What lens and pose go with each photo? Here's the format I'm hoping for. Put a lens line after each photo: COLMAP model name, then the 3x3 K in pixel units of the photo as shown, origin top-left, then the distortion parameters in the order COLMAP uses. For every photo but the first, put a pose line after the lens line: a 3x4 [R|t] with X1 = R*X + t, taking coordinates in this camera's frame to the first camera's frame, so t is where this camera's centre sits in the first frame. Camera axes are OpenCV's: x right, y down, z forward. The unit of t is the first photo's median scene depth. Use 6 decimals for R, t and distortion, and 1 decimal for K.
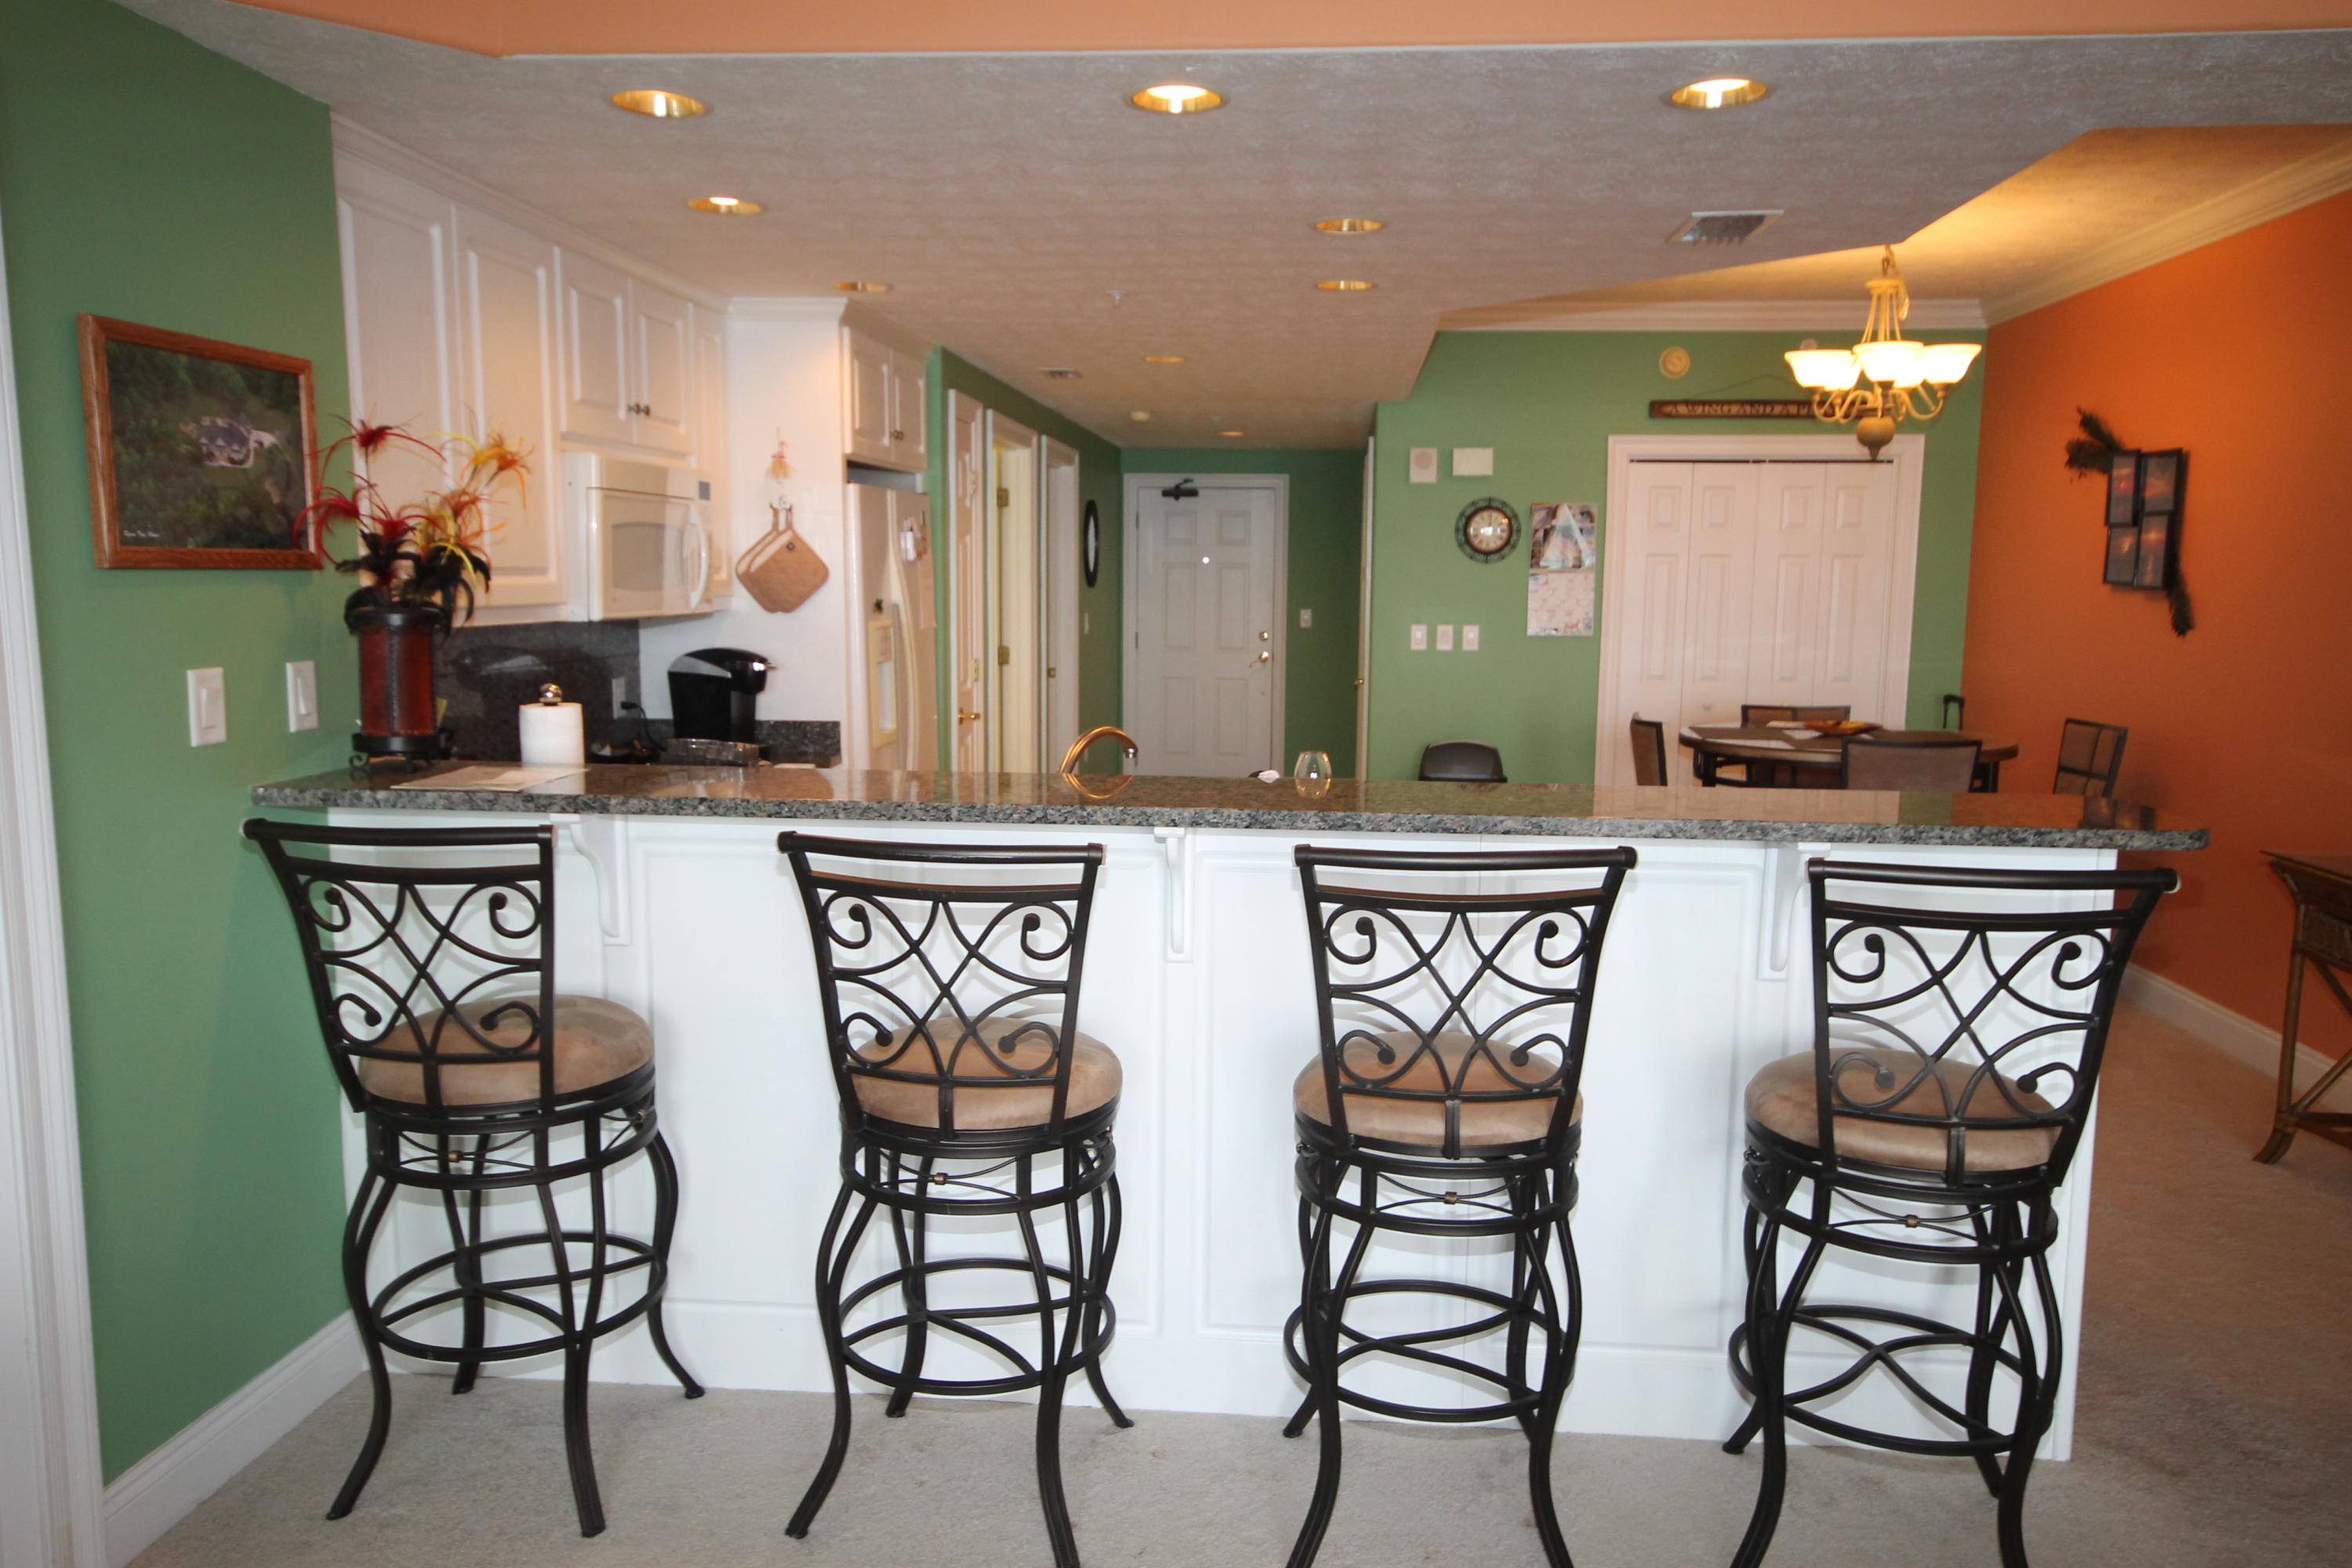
lens RADIAL K [[1660.7, 0, 1202.6], [0, 1660.7, 797.0], [0, 0, 1]] dist [0.000234, 0.029141]
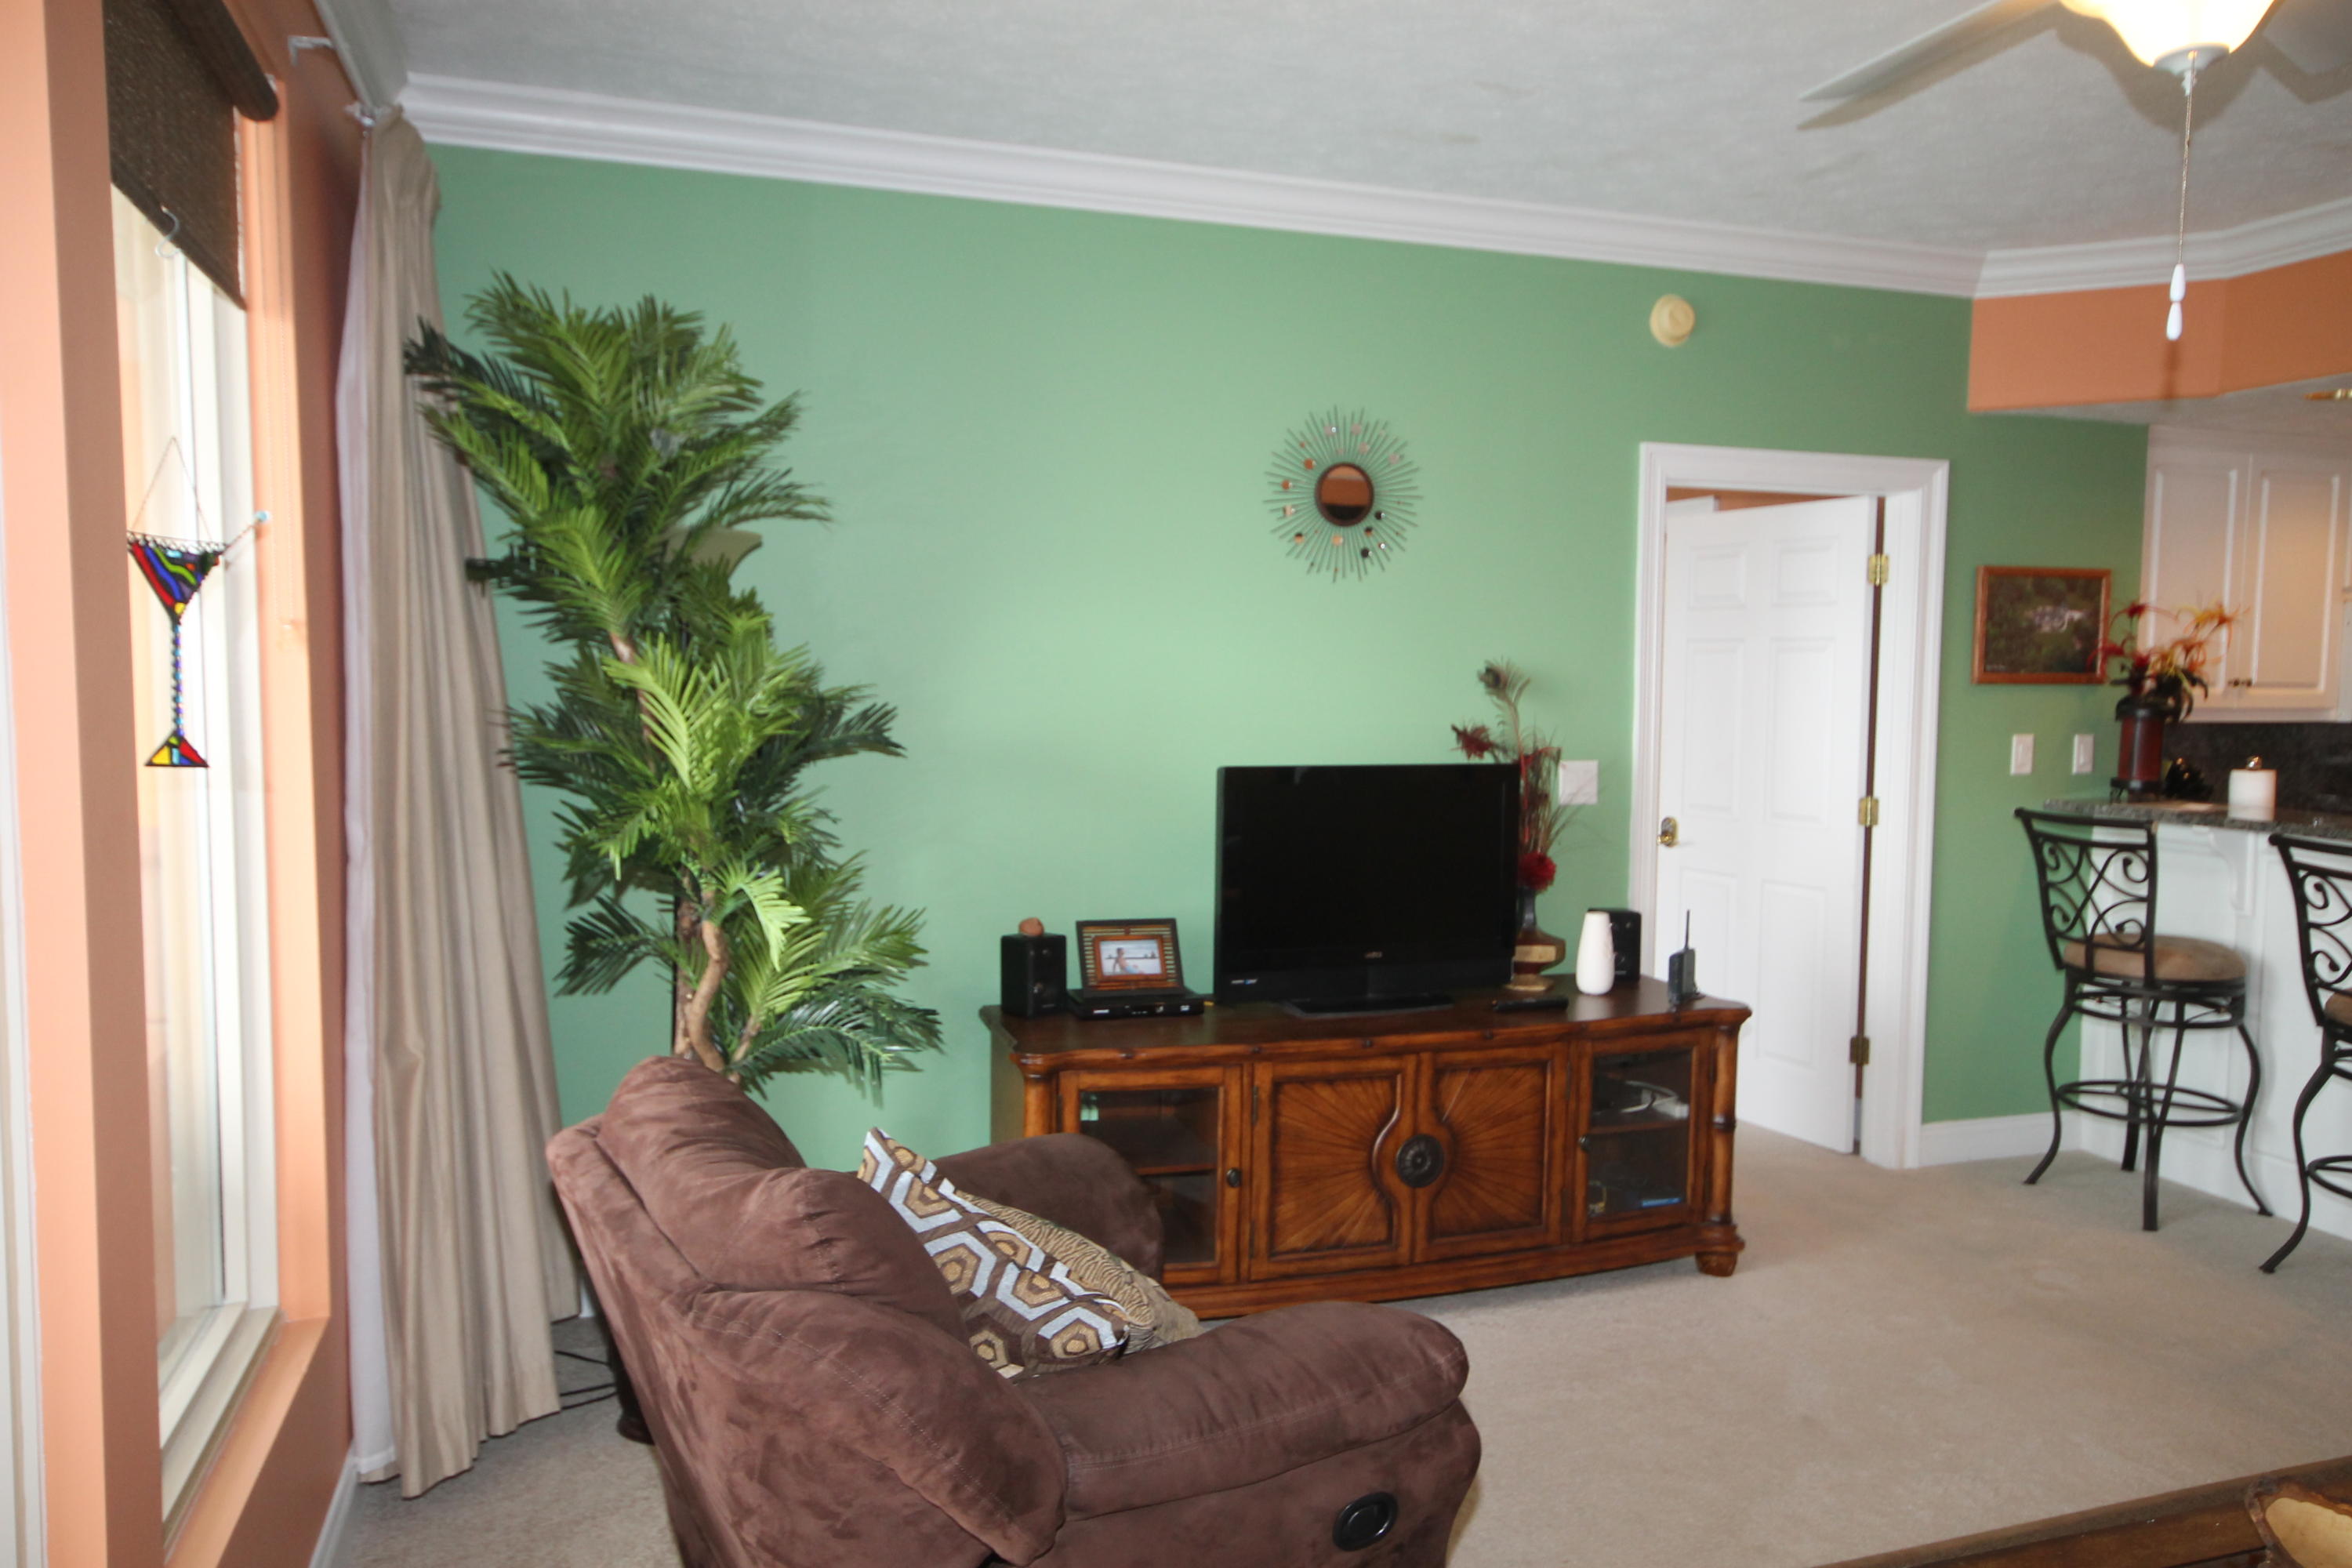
lens RADIAL K [[1660.7, 0, 1202.6], [0, 1660.7, 797.0], [0, 0, 1]] dist [0.000234, 0.029141]
pose [[0.408294, 0.063683, -0.910627, 0.773764], [-0.126213, 0.991921, 0.012779, 0.089611], [0.904083, 0.109716, 0.413033, -0.651854]]
